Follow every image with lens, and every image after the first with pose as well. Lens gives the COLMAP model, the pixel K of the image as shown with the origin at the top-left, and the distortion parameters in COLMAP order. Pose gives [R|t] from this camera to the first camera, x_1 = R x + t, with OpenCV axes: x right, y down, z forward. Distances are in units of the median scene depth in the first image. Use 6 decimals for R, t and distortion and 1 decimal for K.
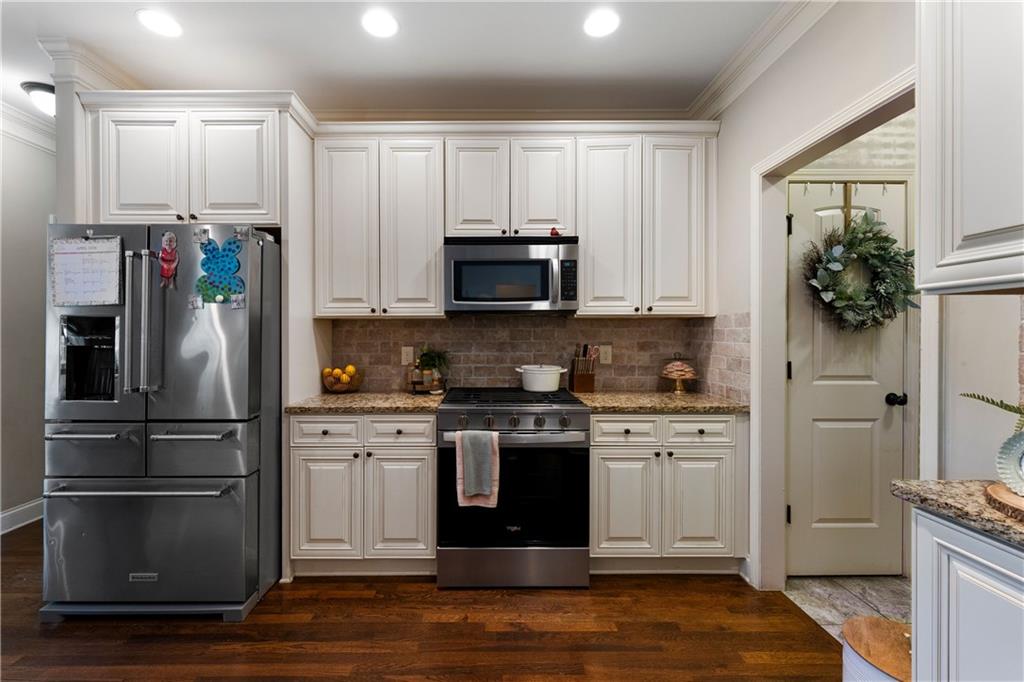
lens RADIAL K [[413.4, 0, 496.4], [0, 413.4, 337.6], [0, 0, 1]] dist [0.001205, 0.000227]
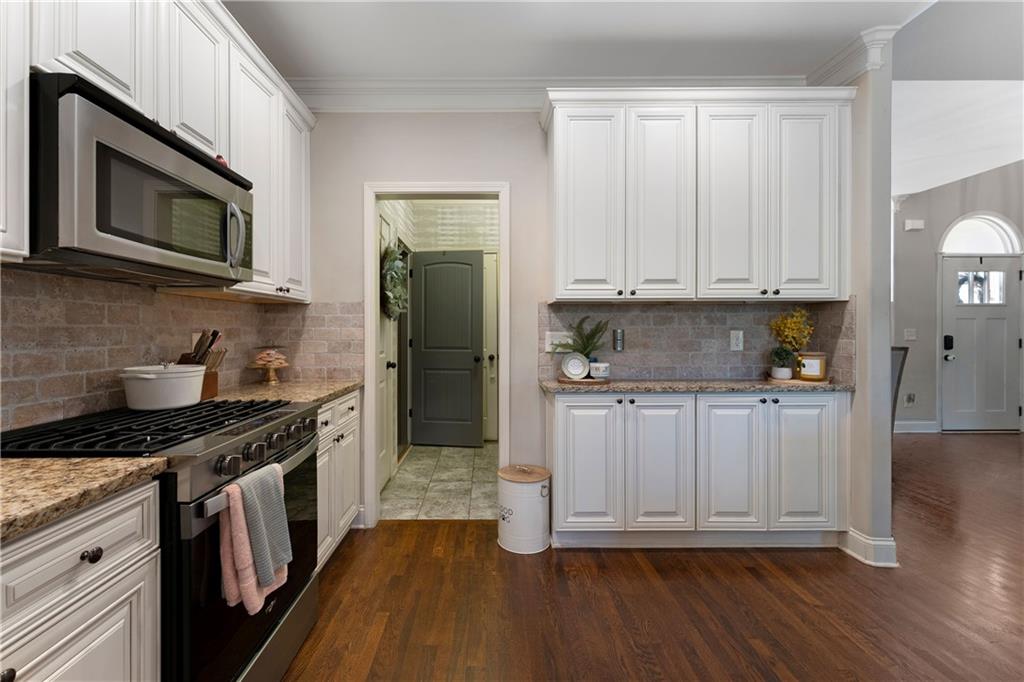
lens RADIAL K [[423.2, 0, 482.0], [0, 423.2, 335.9], [0, 0, 1]] dist [0.000684, 0.000131]
pose [[0.020582, -0.011279, 0.999725, -0.607719], [0.010330, 0.999885, 0.011068, 0.026904], [-0.999735, 0.010099, 0.020696, 0.631292]]
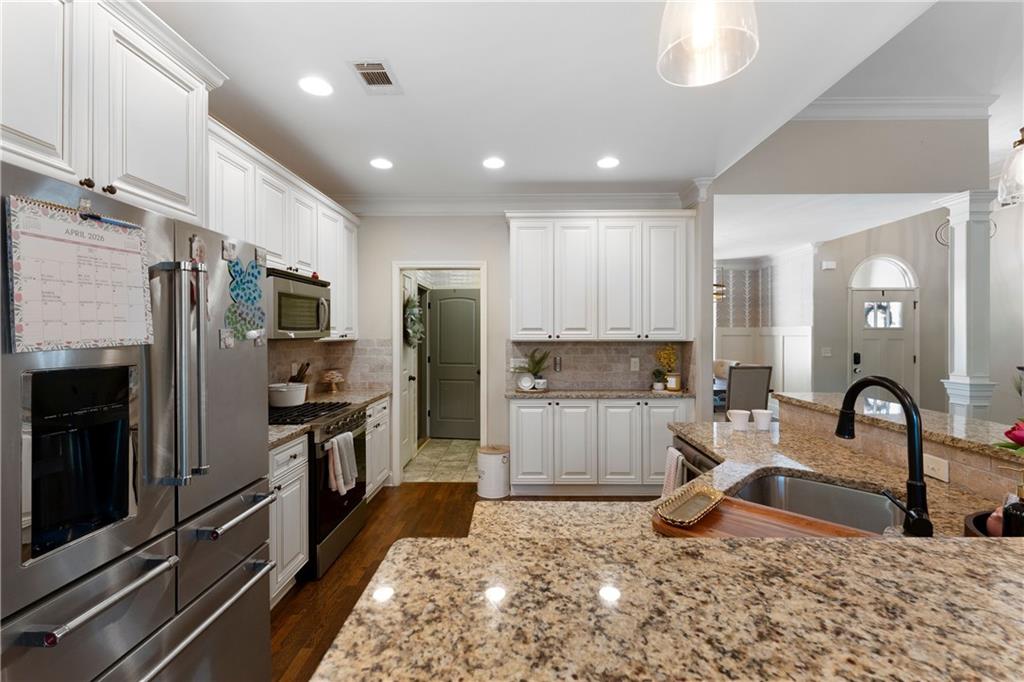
lens RADIAL K [[436.8, 0, 512.0], [0, 436.8, 341.0], [0, 0, 1]] dist [0.000235, -0.000053]
pose [[0.030241, -0.016076, 0.999413, -1.319497], [0.010161, 0.999824, 0.015776, -0.078544], [-0.999491, 0.009678, 0.030399, 0.404342]]
